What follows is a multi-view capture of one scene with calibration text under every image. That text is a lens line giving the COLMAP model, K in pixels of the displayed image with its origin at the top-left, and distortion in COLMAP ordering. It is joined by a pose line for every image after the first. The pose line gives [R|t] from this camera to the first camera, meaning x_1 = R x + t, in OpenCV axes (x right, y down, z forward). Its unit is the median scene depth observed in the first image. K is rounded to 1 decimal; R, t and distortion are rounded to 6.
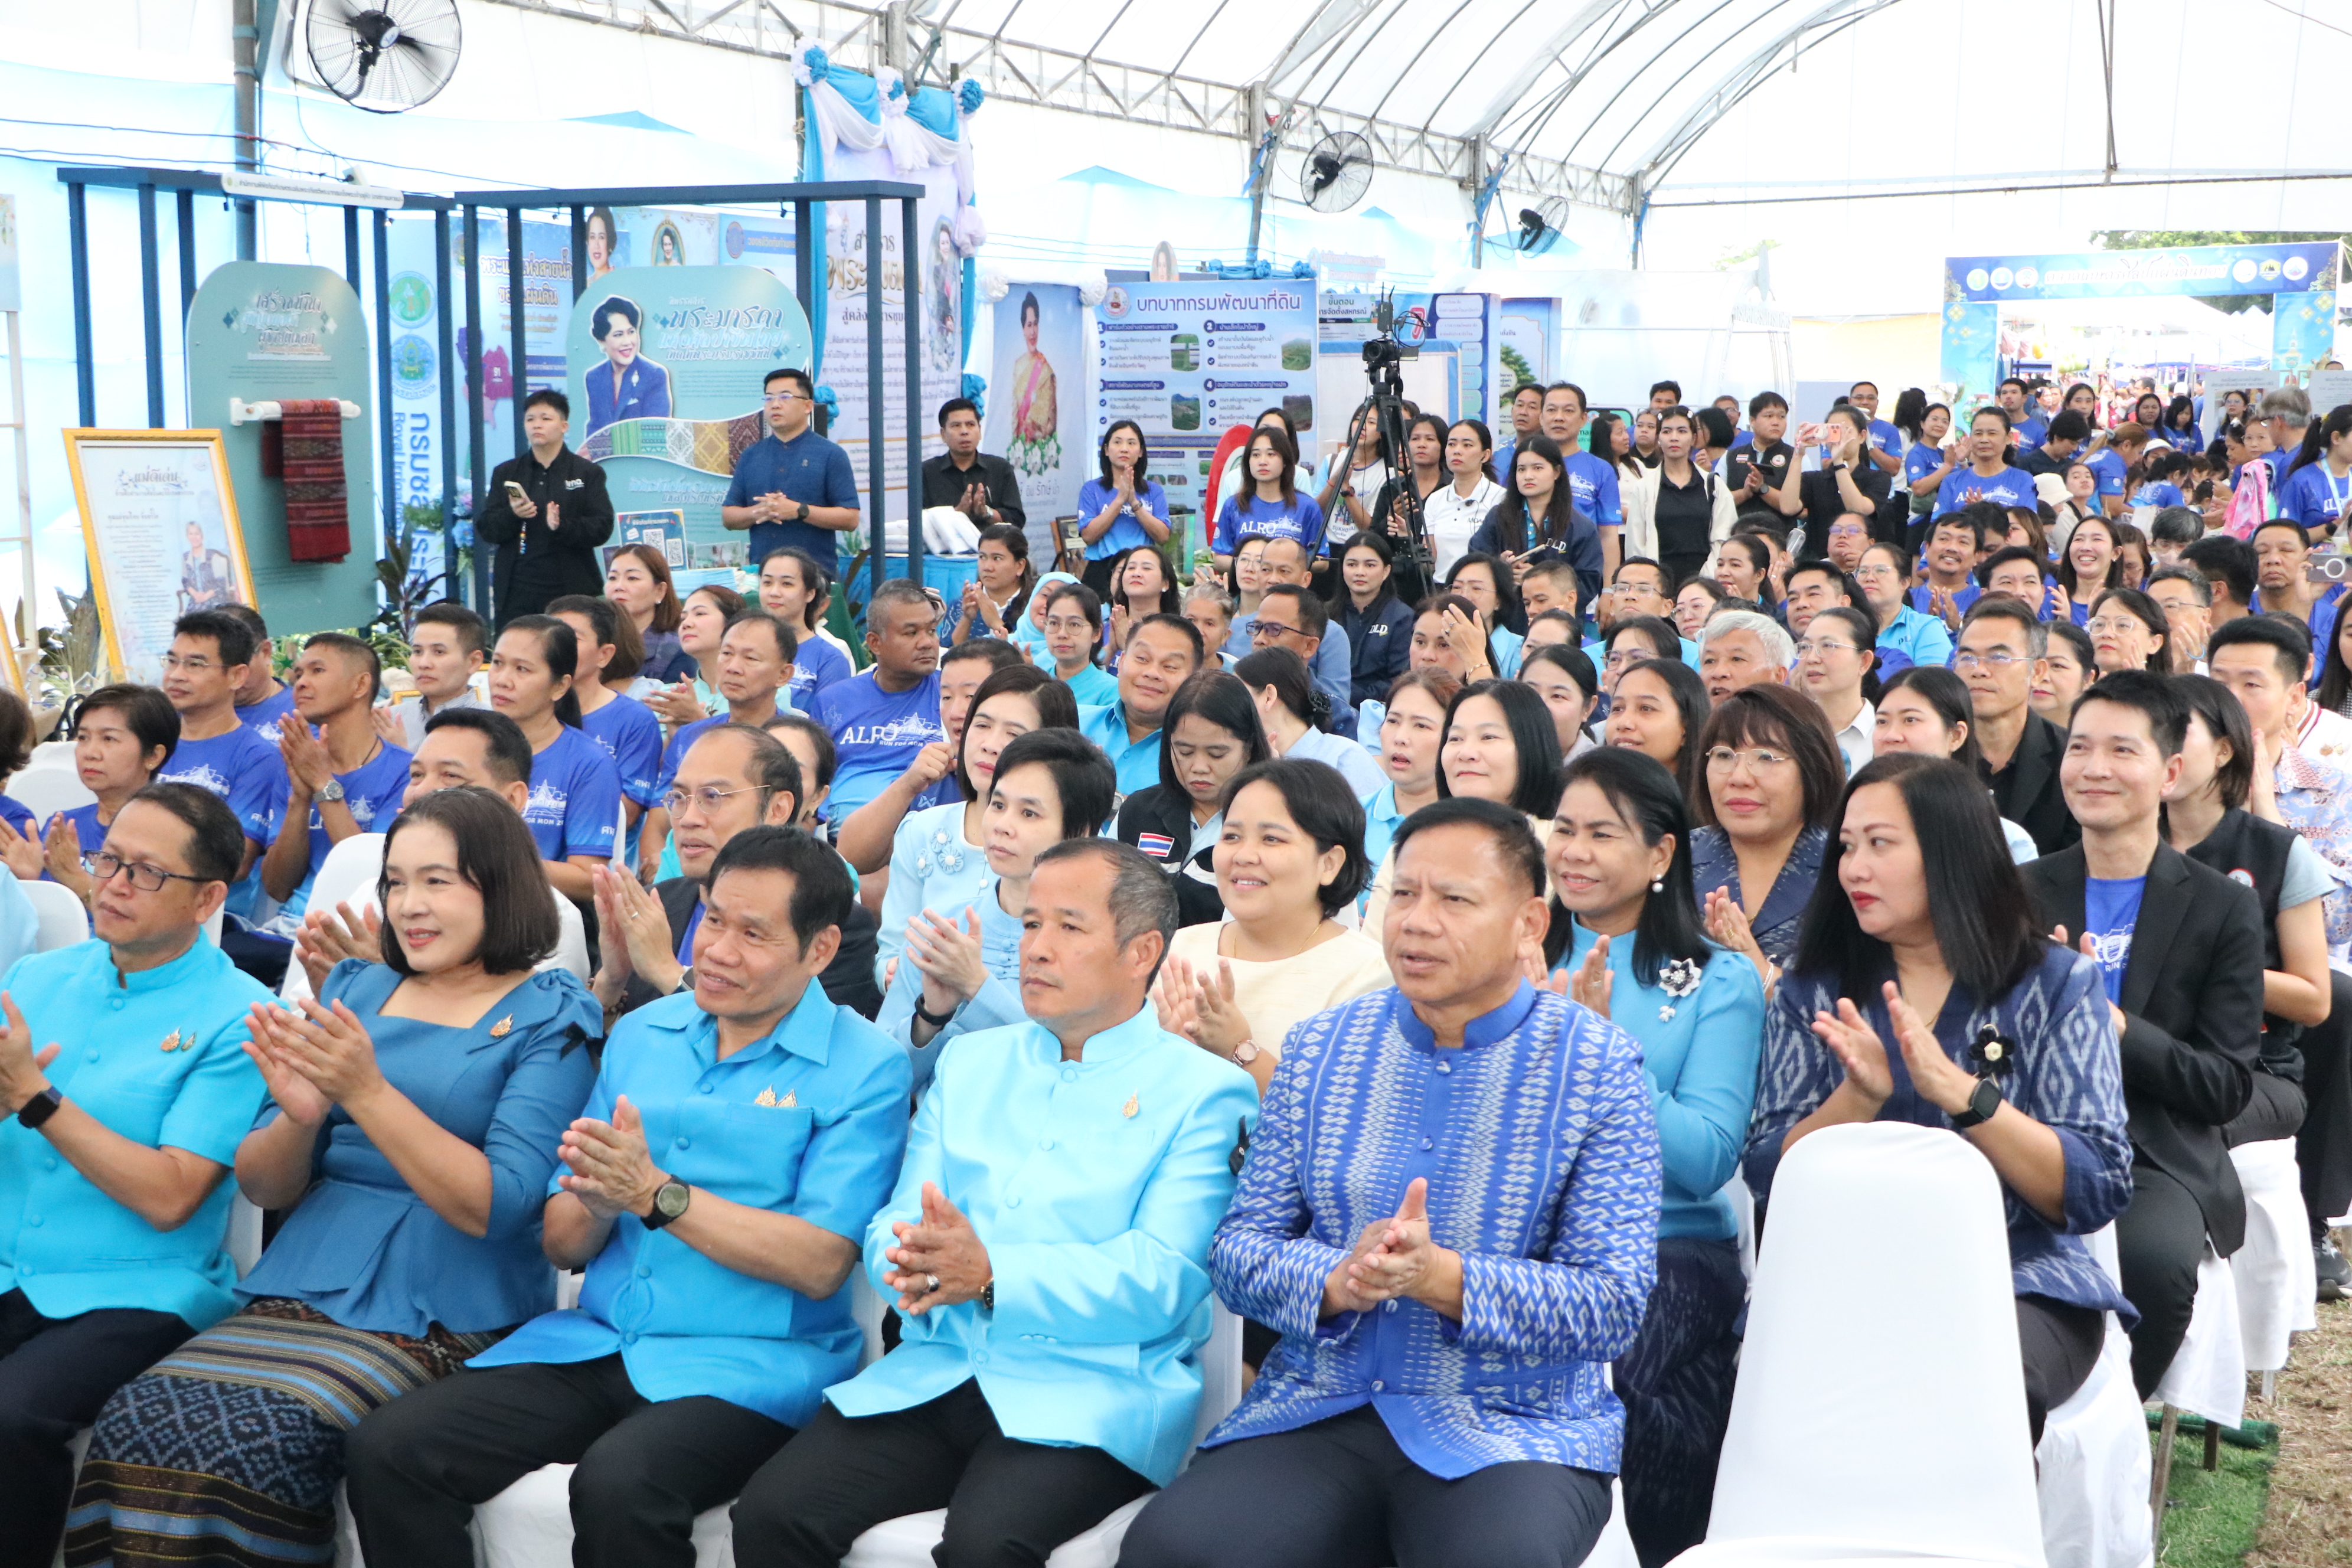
lens RADIAL K [[3278.3, 0, 1177.7], [0, 3278.3, 825.6], [0, 0, 1]] dist [-0.037084, 0.574845]
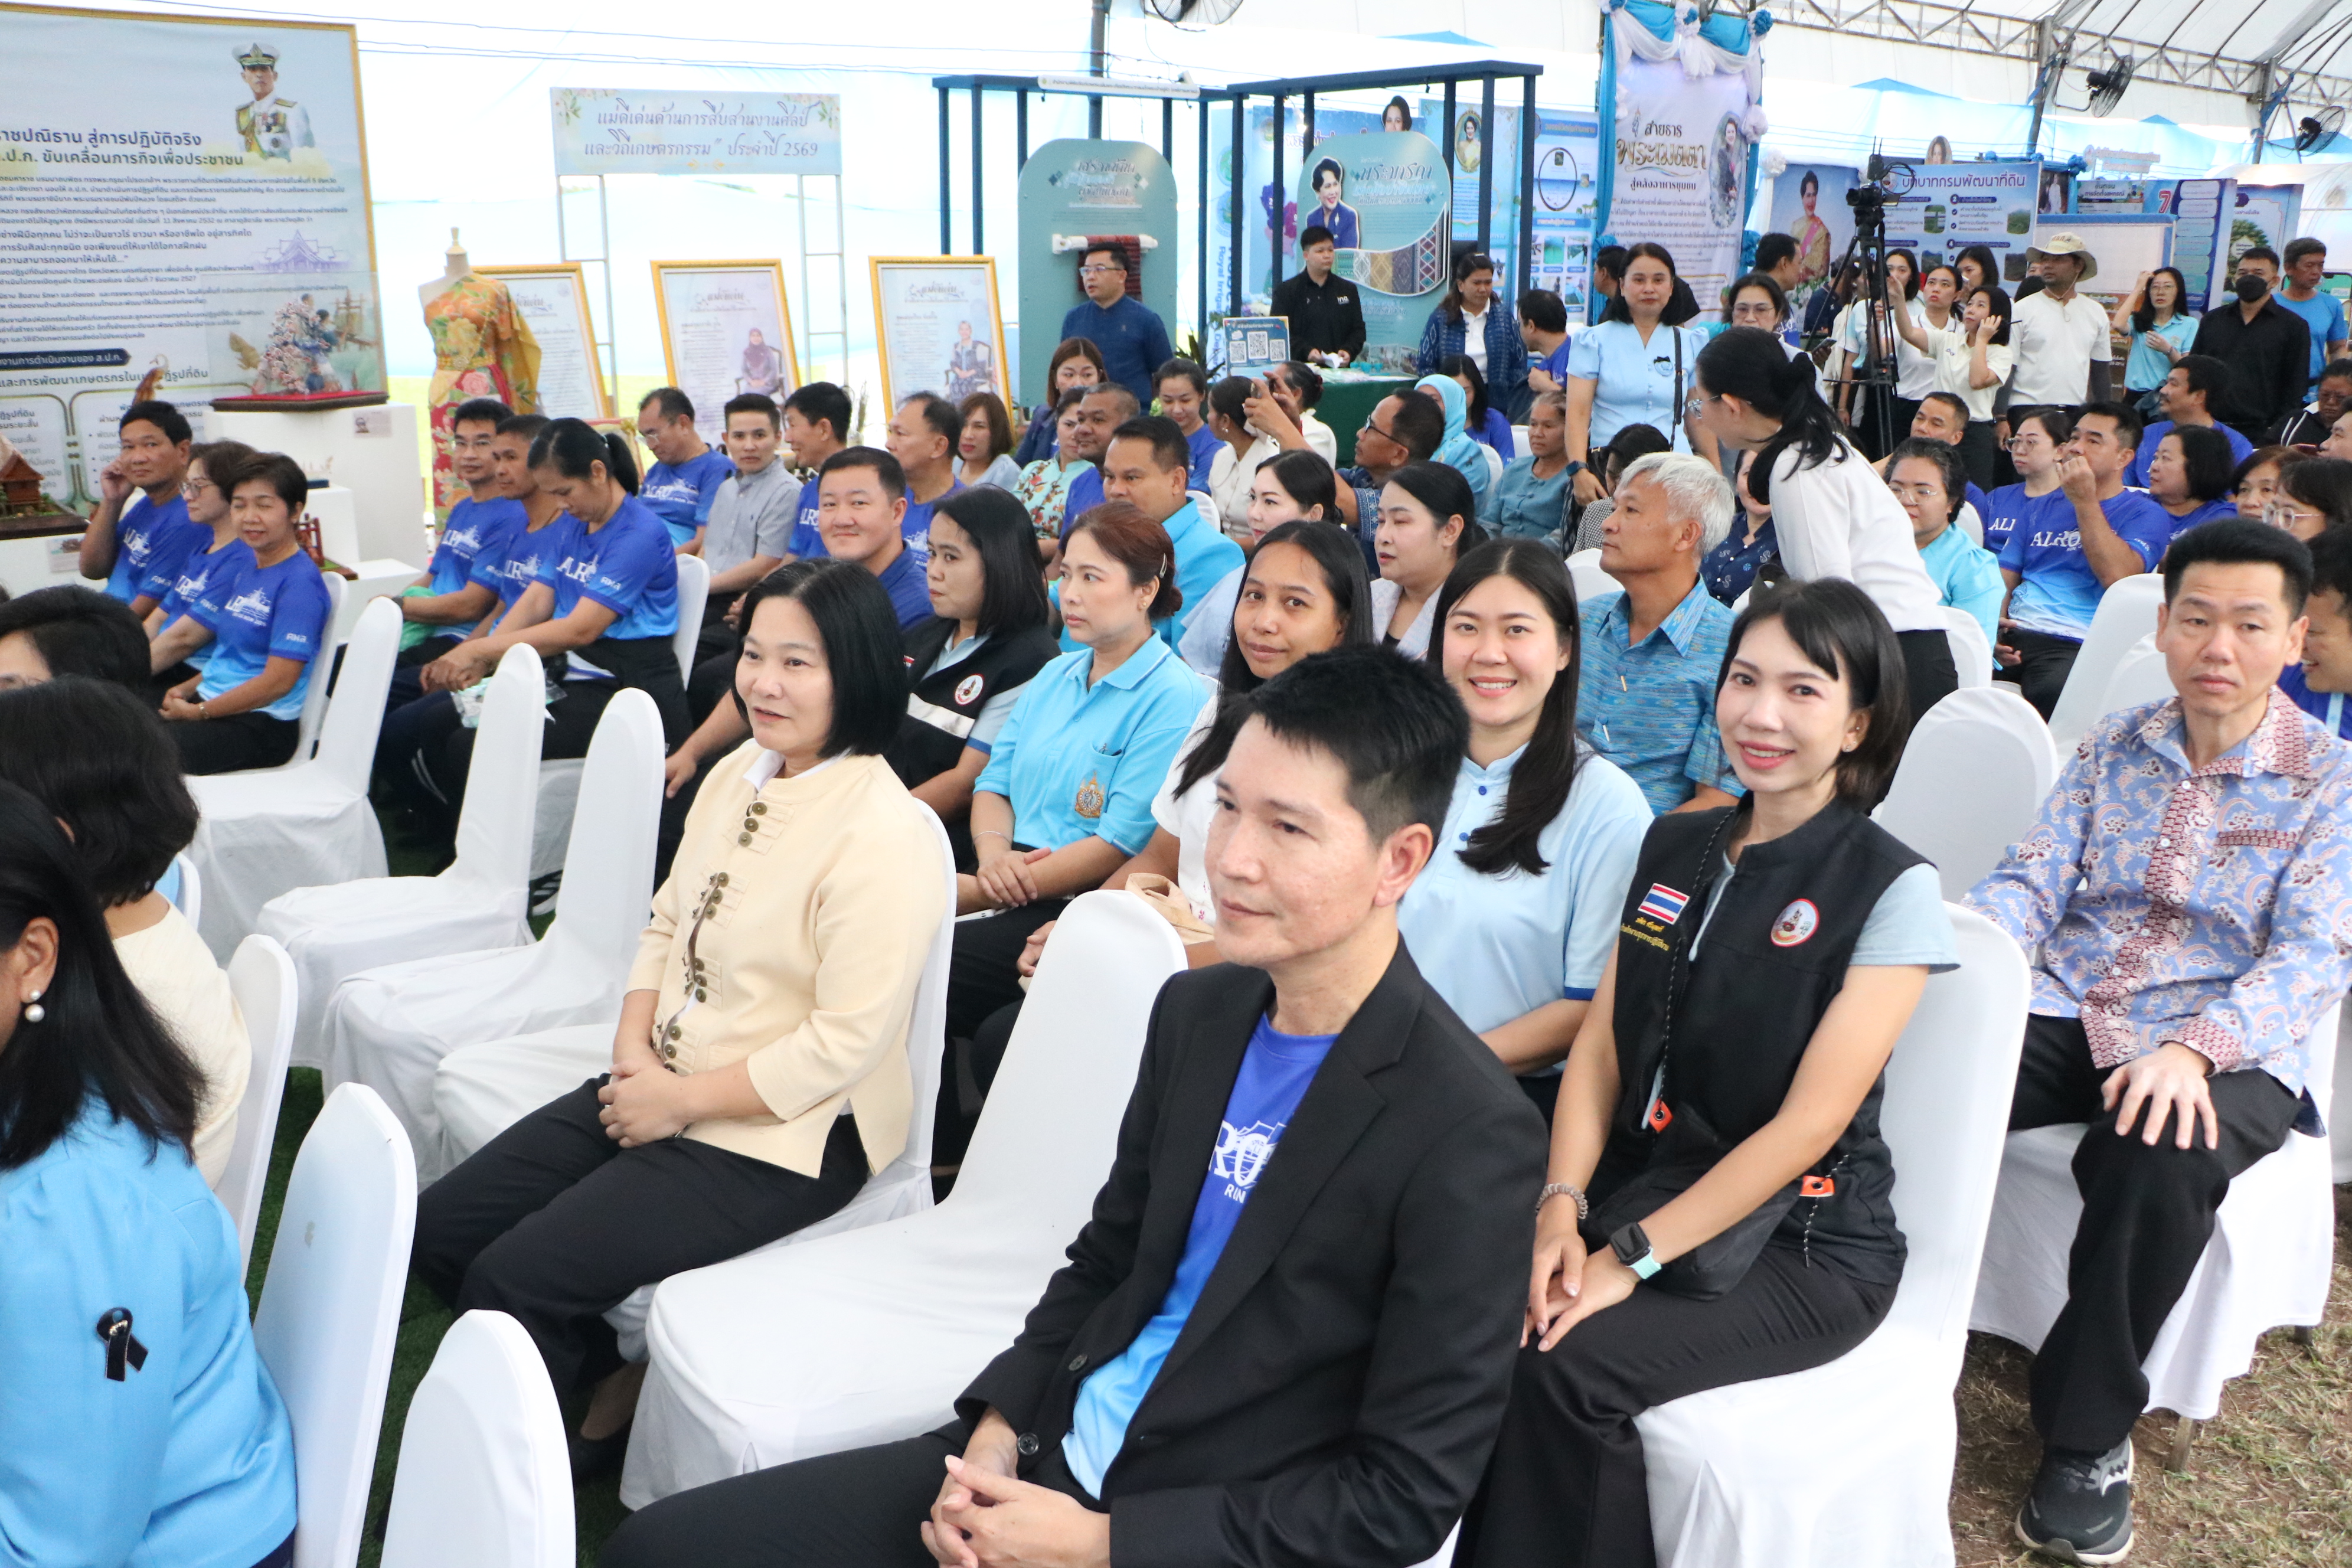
lens RADIAL K [[1934.1, 0, 1167.9], [0, 1934.1, 778.1], [0, 0, 1]] dist [-0.184972, 0.164356]
pose [[0.883130, 0.125617, -0.451998, 0.110923], [-0.062279, 0.986349, 0.152438, -0.018947], [0.464976, -0.106473, 0.878897, 0.191578]]
